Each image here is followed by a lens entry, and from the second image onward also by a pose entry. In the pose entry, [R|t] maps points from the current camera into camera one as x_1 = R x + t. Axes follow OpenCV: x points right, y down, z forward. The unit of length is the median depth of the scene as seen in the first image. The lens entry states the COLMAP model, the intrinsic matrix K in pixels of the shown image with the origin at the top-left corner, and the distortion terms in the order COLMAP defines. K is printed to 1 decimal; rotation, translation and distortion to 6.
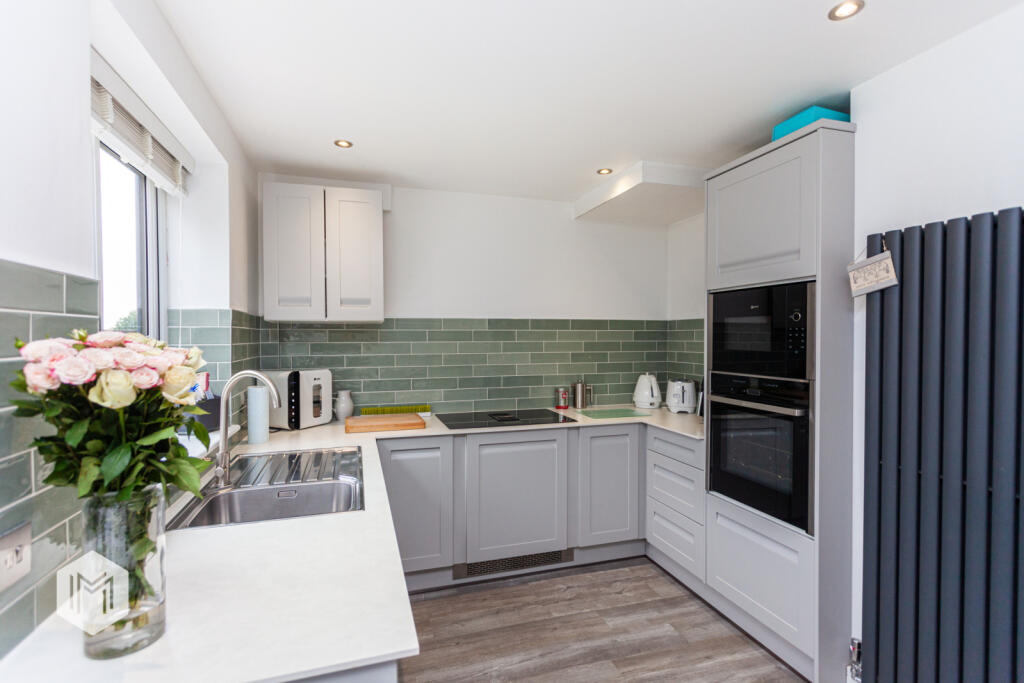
lens RADIAL K [[480.9, 0, 506.7], [0, 480.9, 341.5], [0, 0, 1]] dist [0.000087, 0.002635]
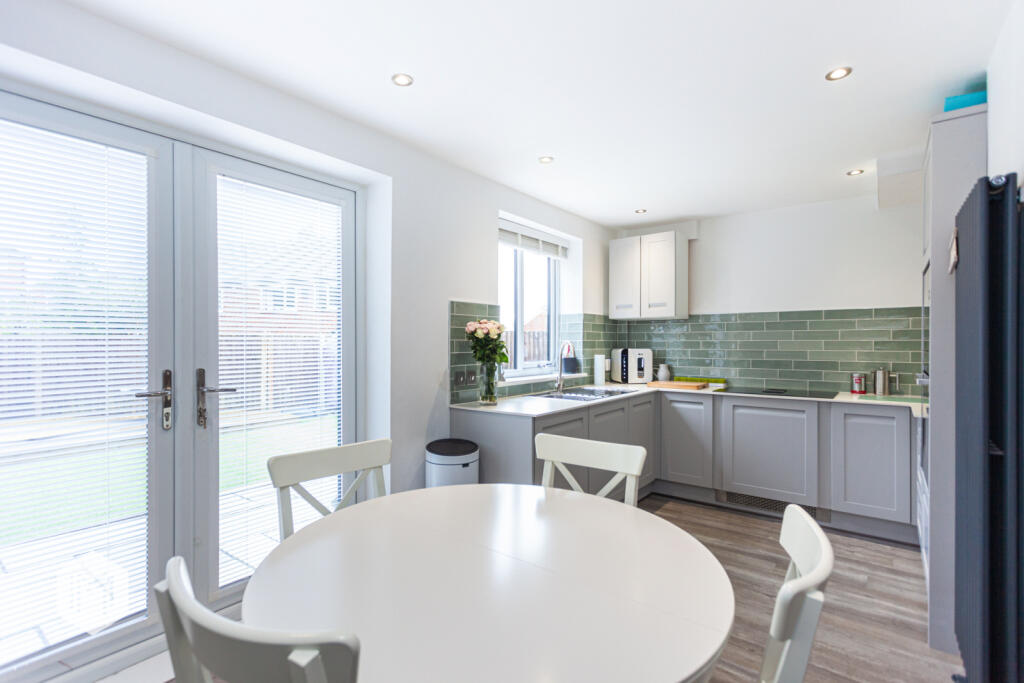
lens RADIAL K [[480.9, 0, 504.1], [0, 480.9, 343.7], [0, 0, 1]] dist [0.000087, 0.002635]
pose [[0.563368, 0.003543, -0.826198, 0.707146], [-0.009180, 0.999956, -0.001972, 0.051635], [0.826155, 0.008696, 0.563376, -0.298638]]
